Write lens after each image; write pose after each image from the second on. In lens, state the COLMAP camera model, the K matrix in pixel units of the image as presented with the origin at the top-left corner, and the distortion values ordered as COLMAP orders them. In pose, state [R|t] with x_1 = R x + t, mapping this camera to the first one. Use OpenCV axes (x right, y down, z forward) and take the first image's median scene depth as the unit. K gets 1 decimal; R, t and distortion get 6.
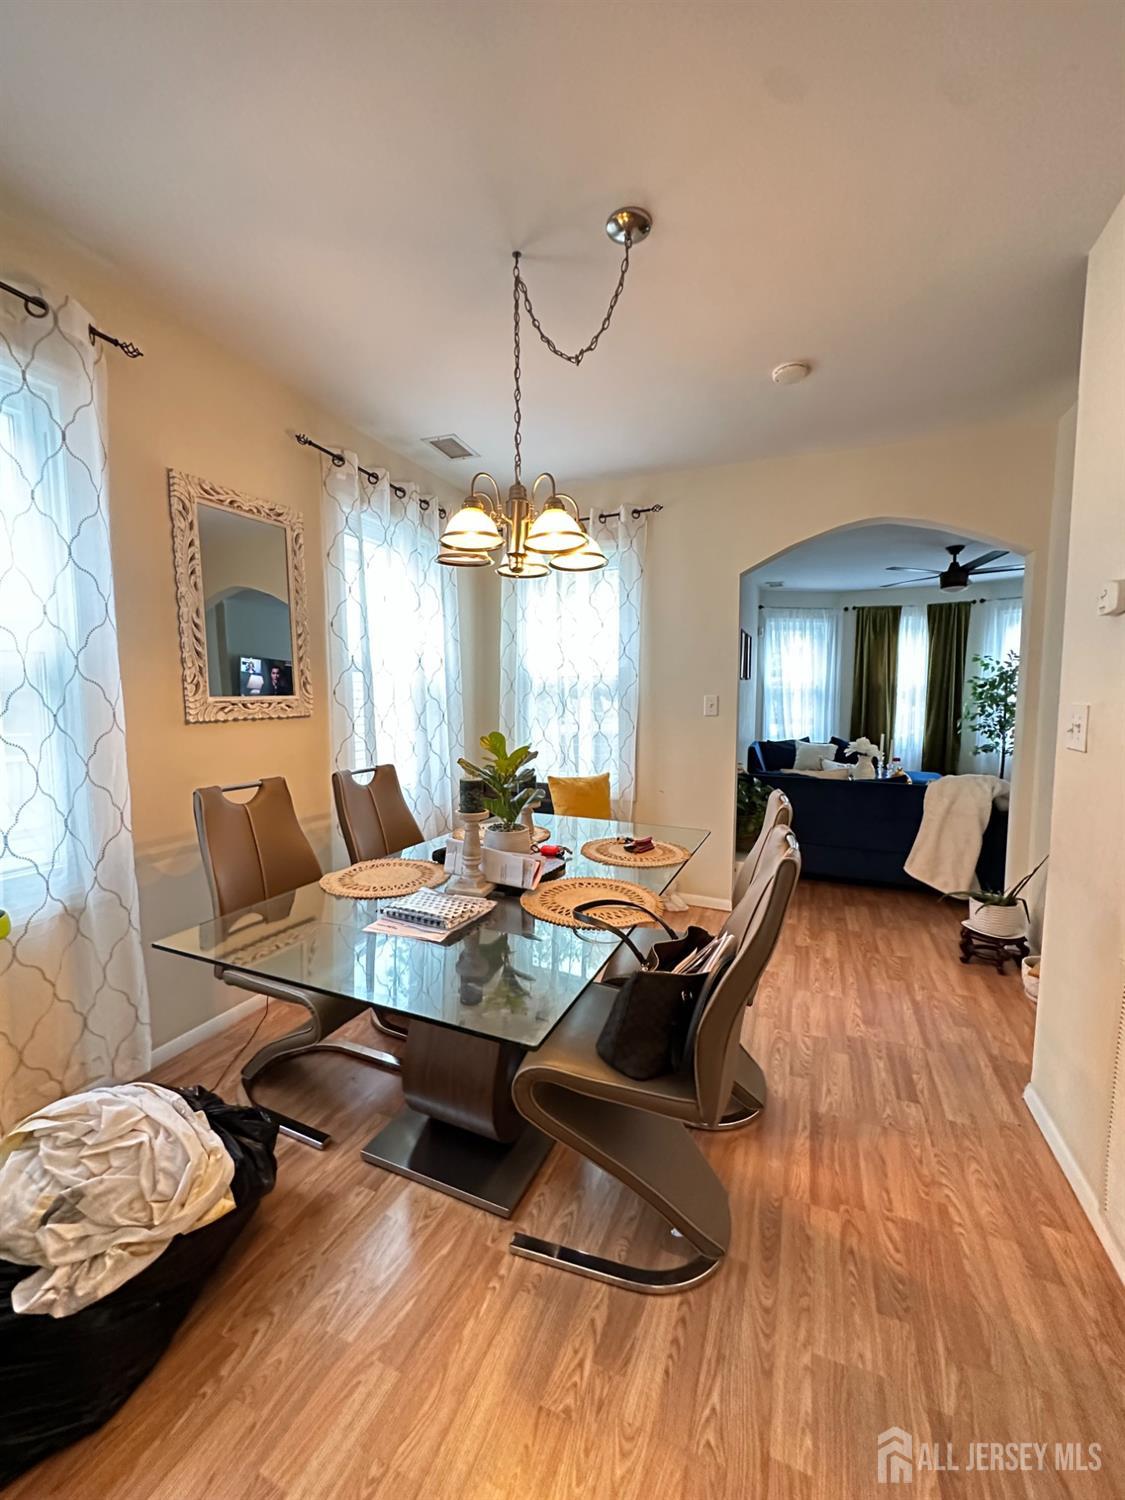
lens RADIAL K [[604.0, 0, 562.5], [0, 604.0, 750.0], [0, 0, 1]] dist [0.000126, 0.000063]
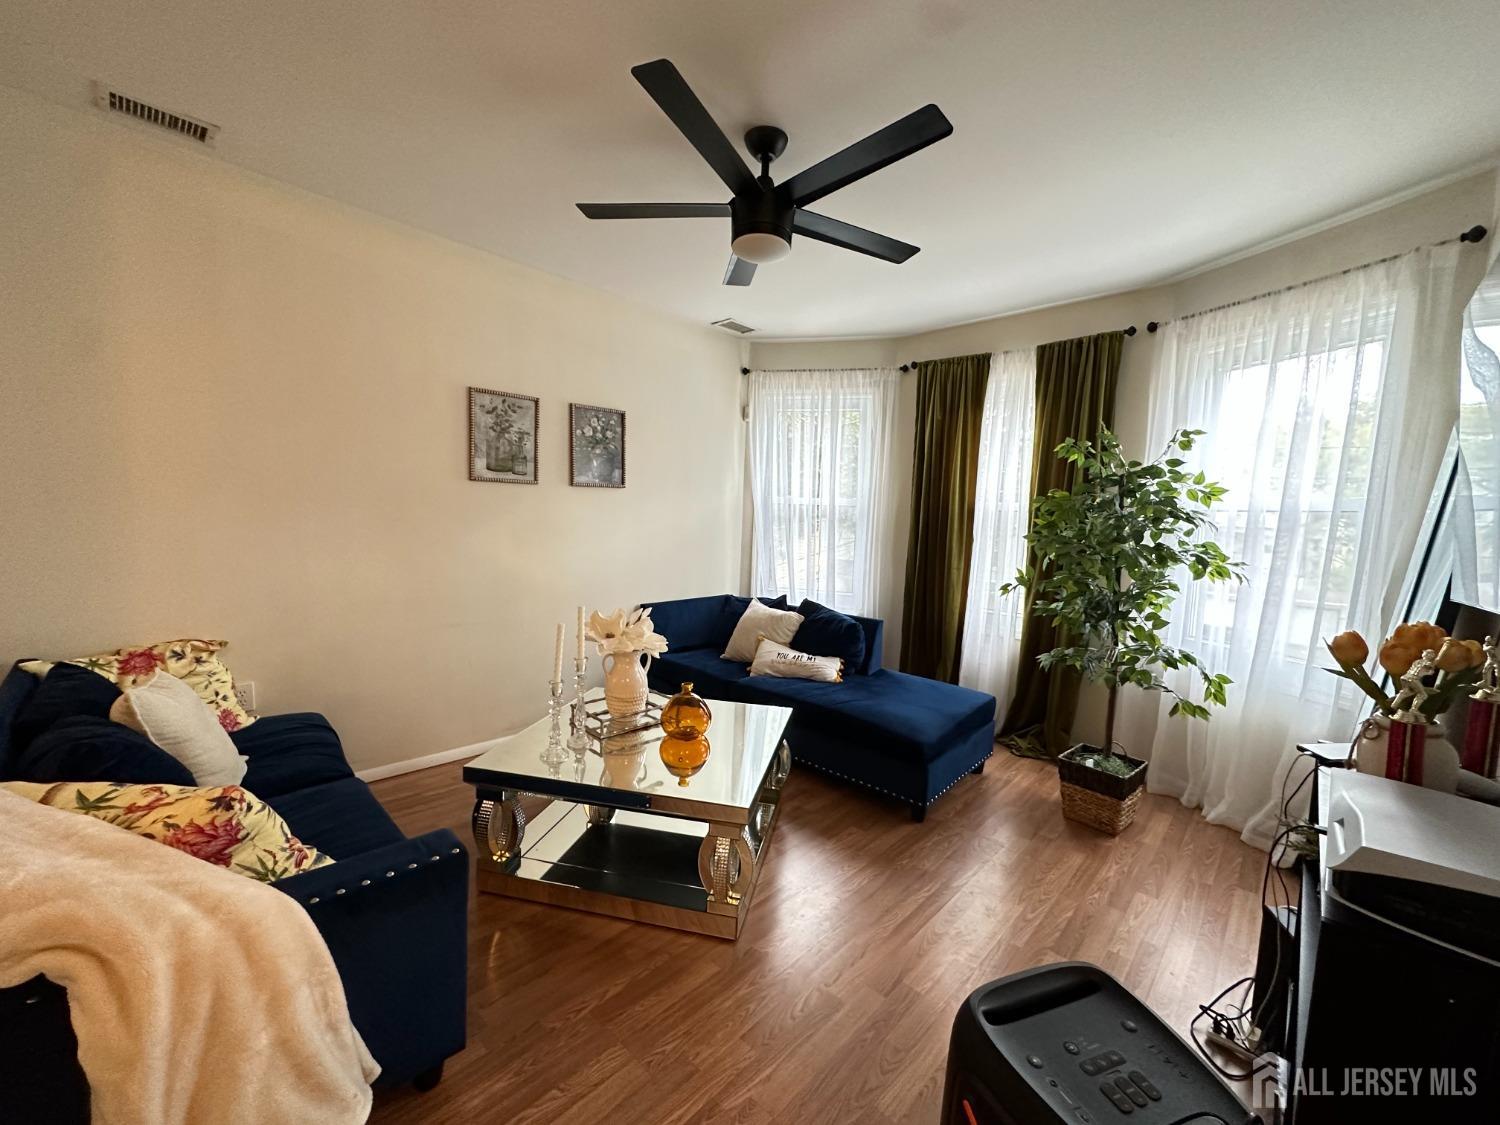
lens RADIAL K [[604.0, 0, 750.0], [0, 604.0, 562.5], [0, 0, 1]] dist [0.000126, 0.000063]
pose [[0.939581, 0.053424, -0.338134, 0.554175], [-0.060270, 0.998134, -0.009771, -0.043649], [0.336981, 0.029560, 0.941047, 0.453147]]
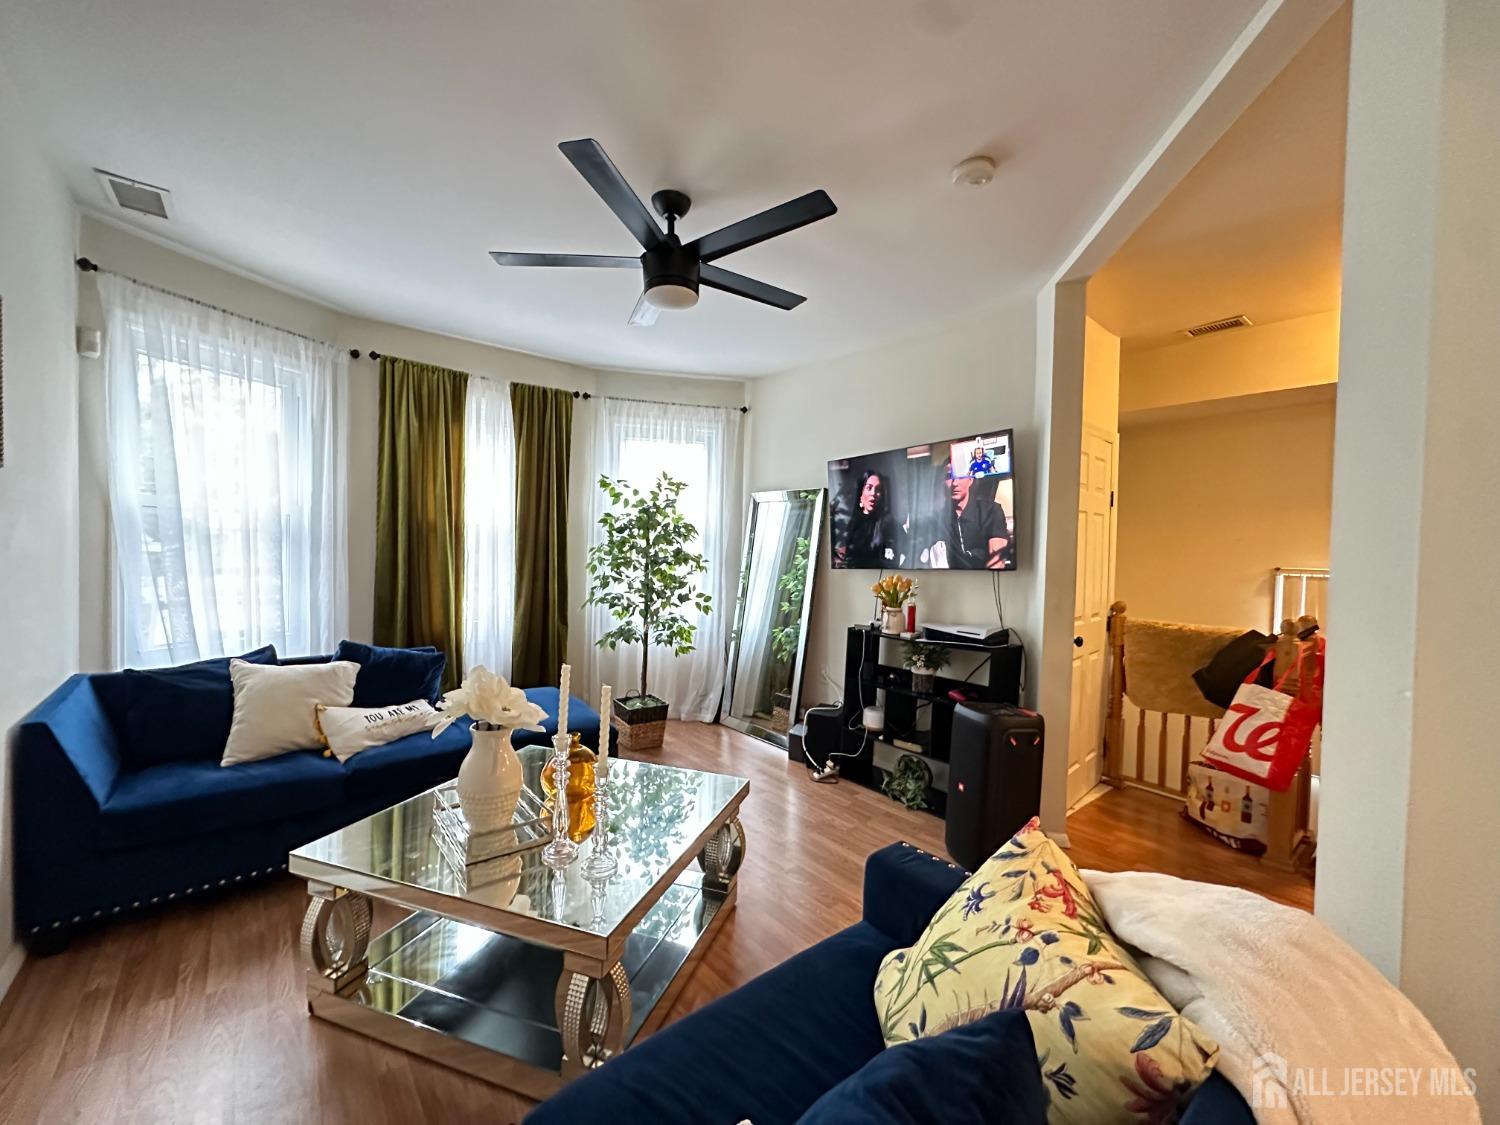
lens RADIAL K [[604.0, 0, 750.0], [0, 604.0, 562.5], [0, 0, 1]] dist [0.000126, 0.000063]
pose [[0.472962, -0.005131, 0.881068, 0.211340], [0.056635, 0.998092, -0.024589, -0.046608], [-0.879261, 0.061529, 0.472351, 0.543878]]
